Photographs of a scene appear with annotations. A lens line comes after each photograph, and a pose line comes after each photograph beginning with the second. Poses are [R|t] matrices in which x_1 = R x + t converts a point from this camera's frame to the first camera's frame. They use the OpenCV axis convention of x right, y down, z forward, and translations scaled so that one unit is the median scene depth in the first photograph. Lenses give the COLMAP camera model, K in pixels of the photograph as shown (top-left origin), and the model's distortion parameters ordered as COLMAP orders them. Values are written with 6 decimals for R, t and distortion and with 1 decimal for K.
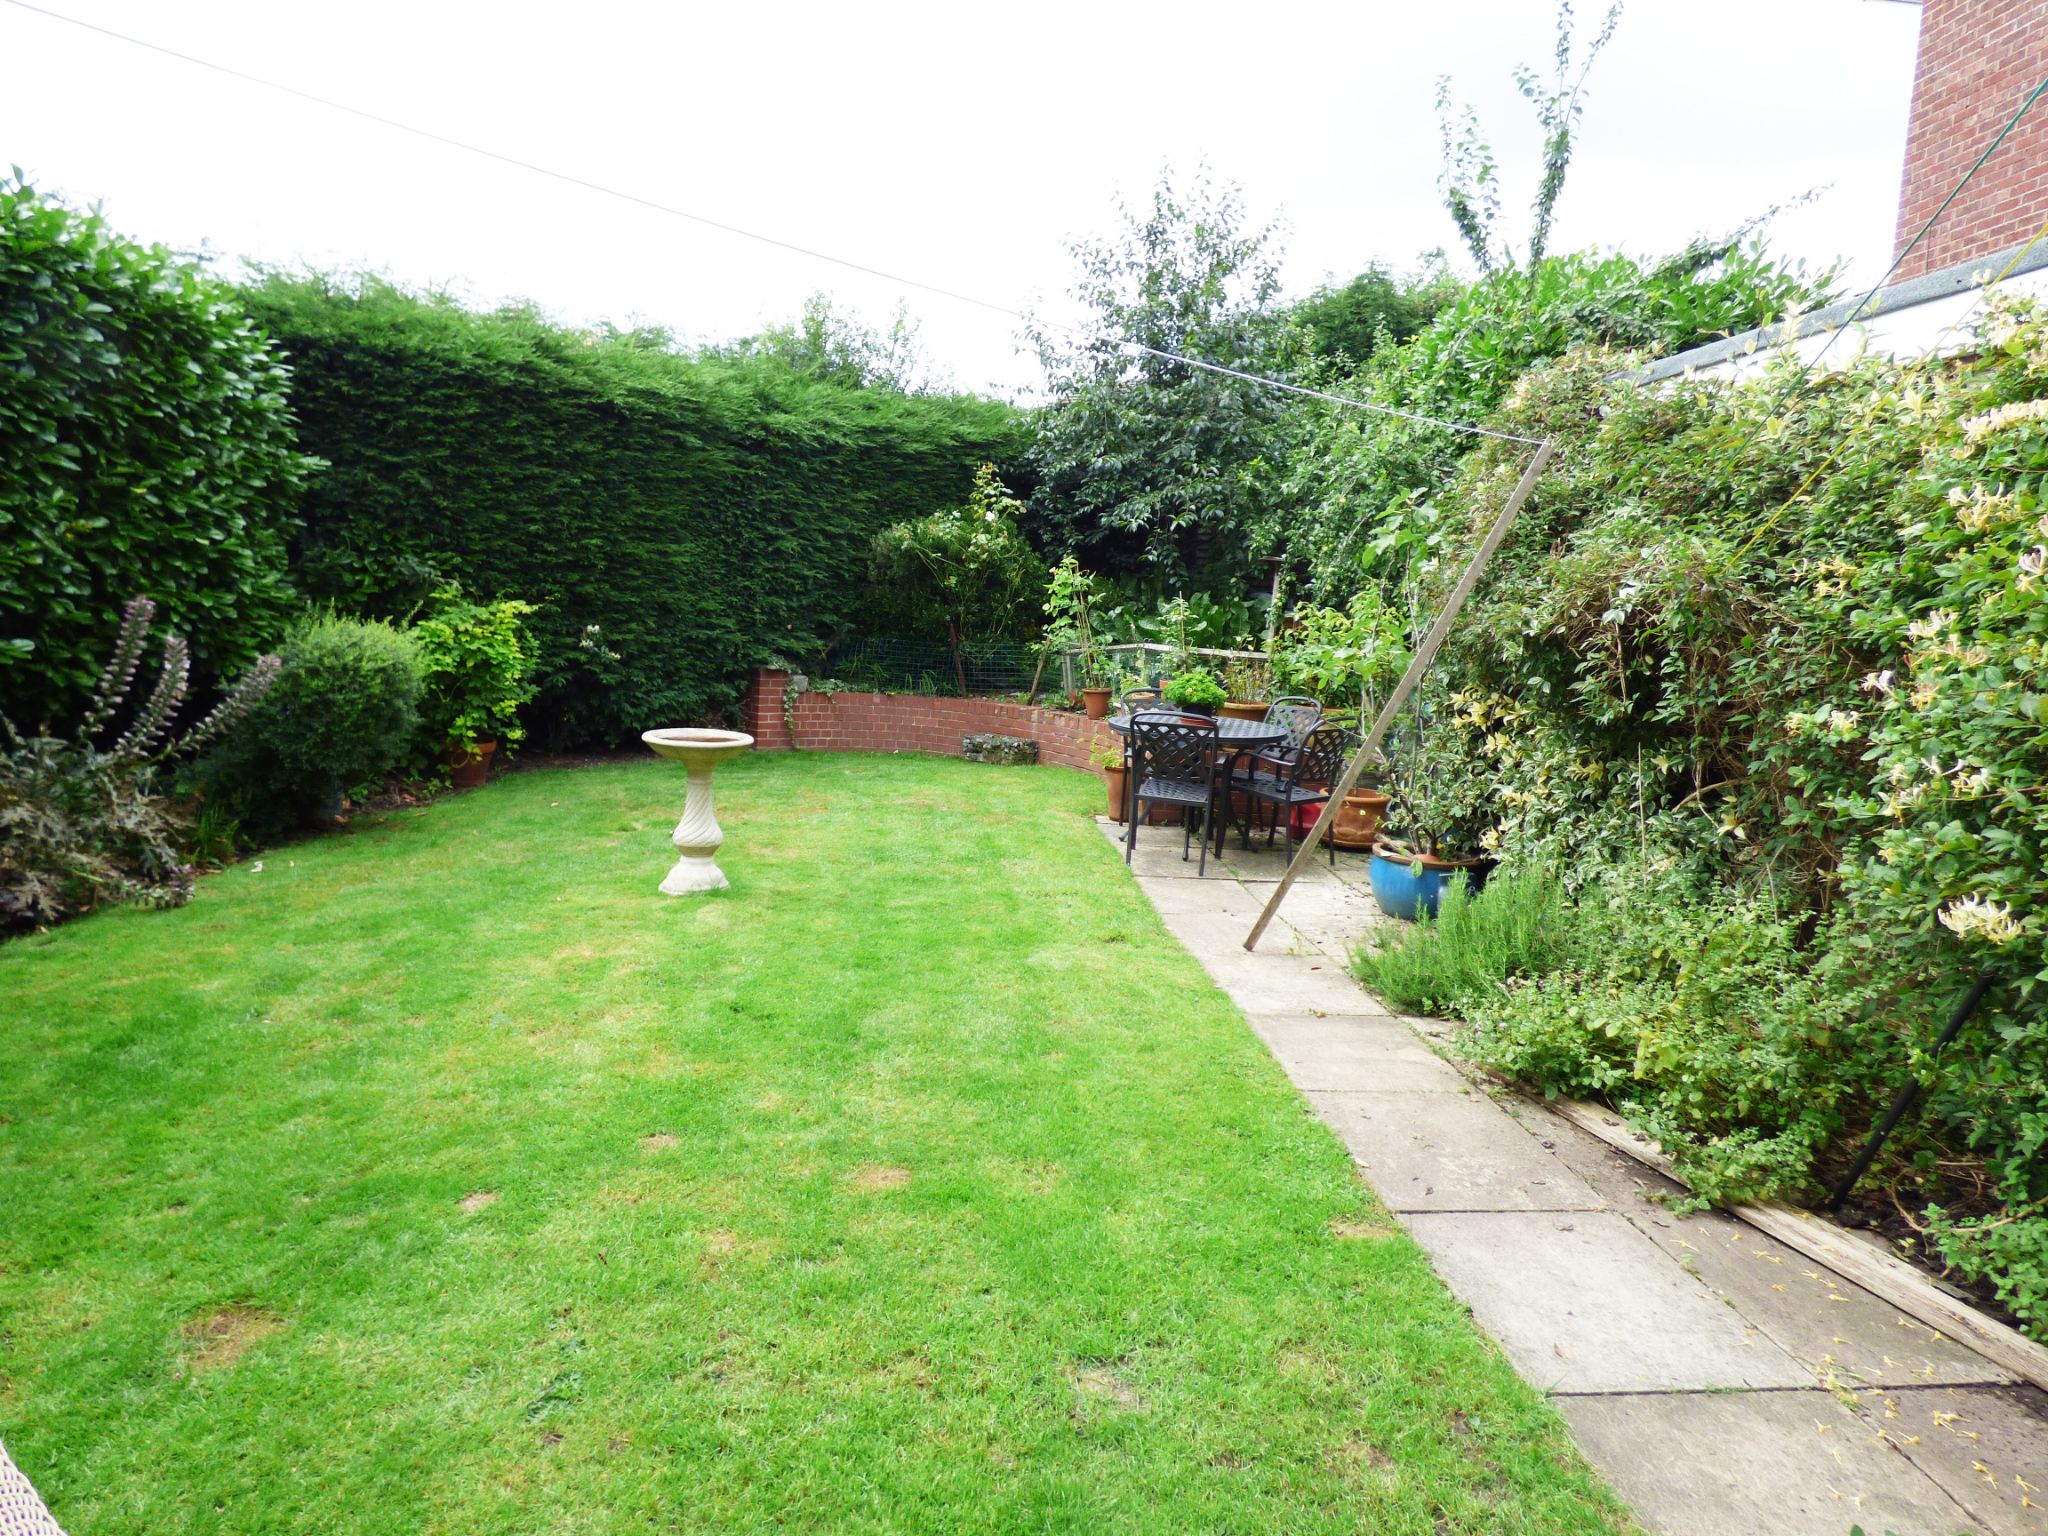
lens RADIAL K [[1233.7, 0, 1020.6], [0, 1233.7, 766.6], [0, 0, 1]] dist [-0.012184, -0.005215]
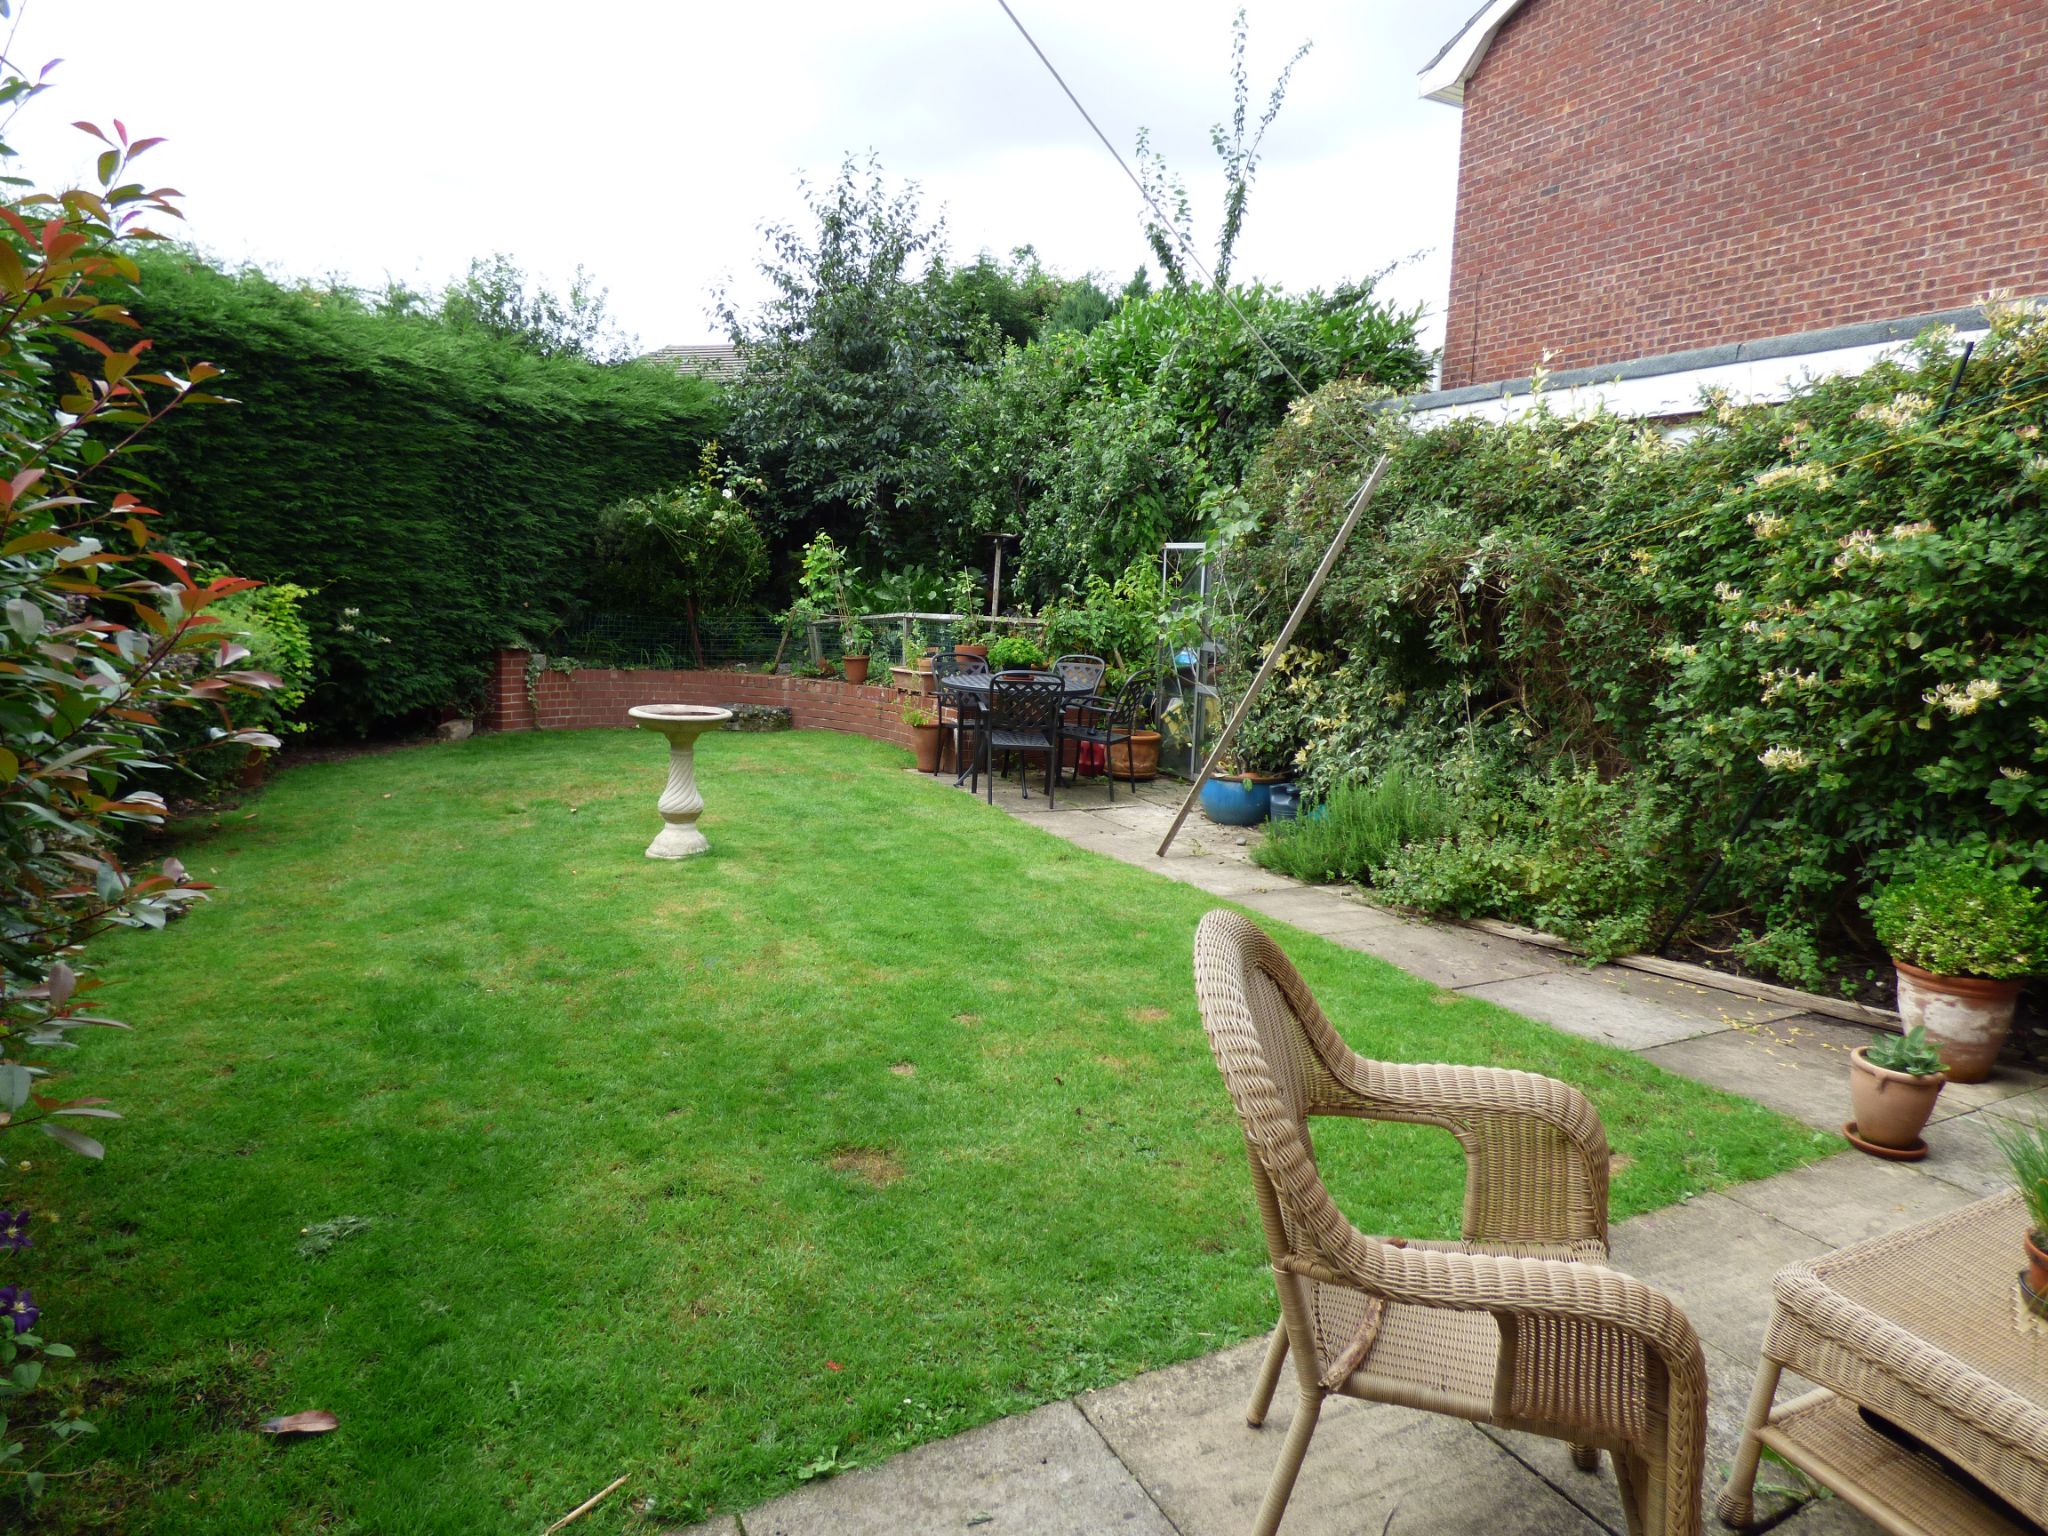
lens RADIAL K [[1233.7, 0, 1019.2], [0, 1233.7, 766.6], [0, 0, 1]] dist [-0.012184, -0.005215]
pose [[0.929114, -0.069696, 0.363166, -0.230536], [0.059665, 0.997465, 0.038780, 0.000284], [-0.364948, -0.014362, 0.930917, -0.066757]]
